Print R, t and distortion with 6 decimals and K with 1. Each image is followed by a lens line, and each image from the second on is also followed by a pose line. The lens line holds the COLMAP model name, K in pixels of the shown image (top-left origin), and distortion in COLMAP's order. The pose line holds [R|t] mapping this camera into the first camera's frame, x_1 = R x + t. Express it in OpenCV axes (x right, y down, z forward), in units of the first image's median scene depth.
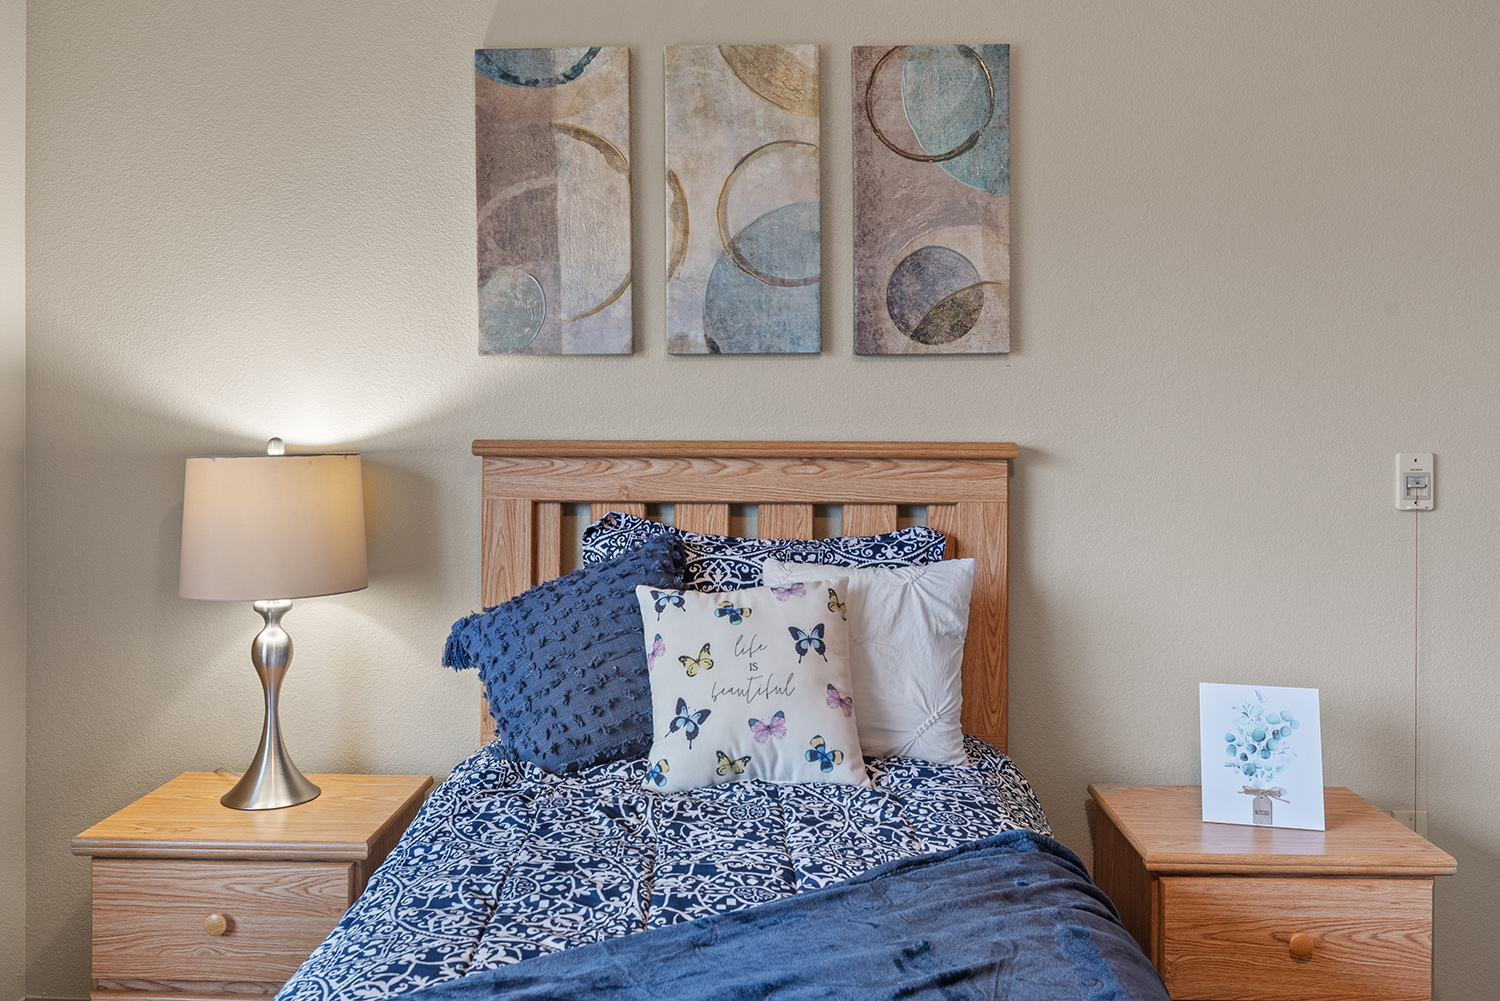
lens RADIAL K [[1285.0, 0, 749.3], [0, 1285.0, 412.1], [0, 0, 1]] dist [-0.005715, 0.001710]
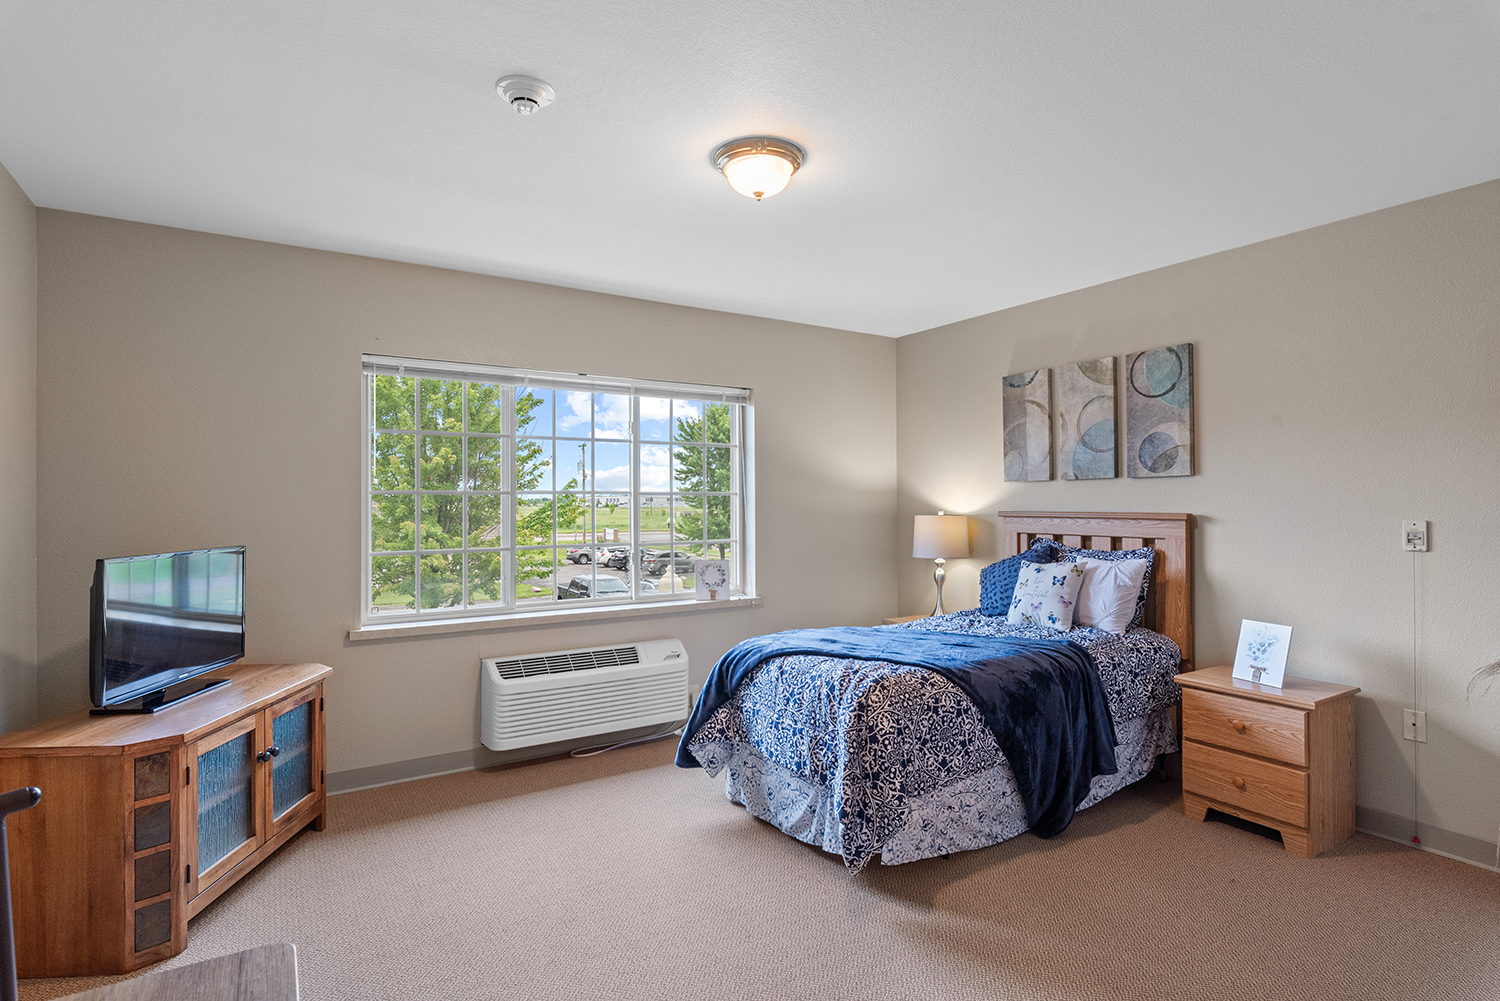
lens RADIAL K [[761.6, 0, 750.0], [0, 761.6, 500.5], [0, 0, 1]] dist [0.000602, 0.000025]
pose [[0.550875, -0.007291, -0.834556, 0.916913], [0.006871, 0.999968, -0.004200, 0.000381], [0.834559, -0.003420, 0.550907, -0.432086]]
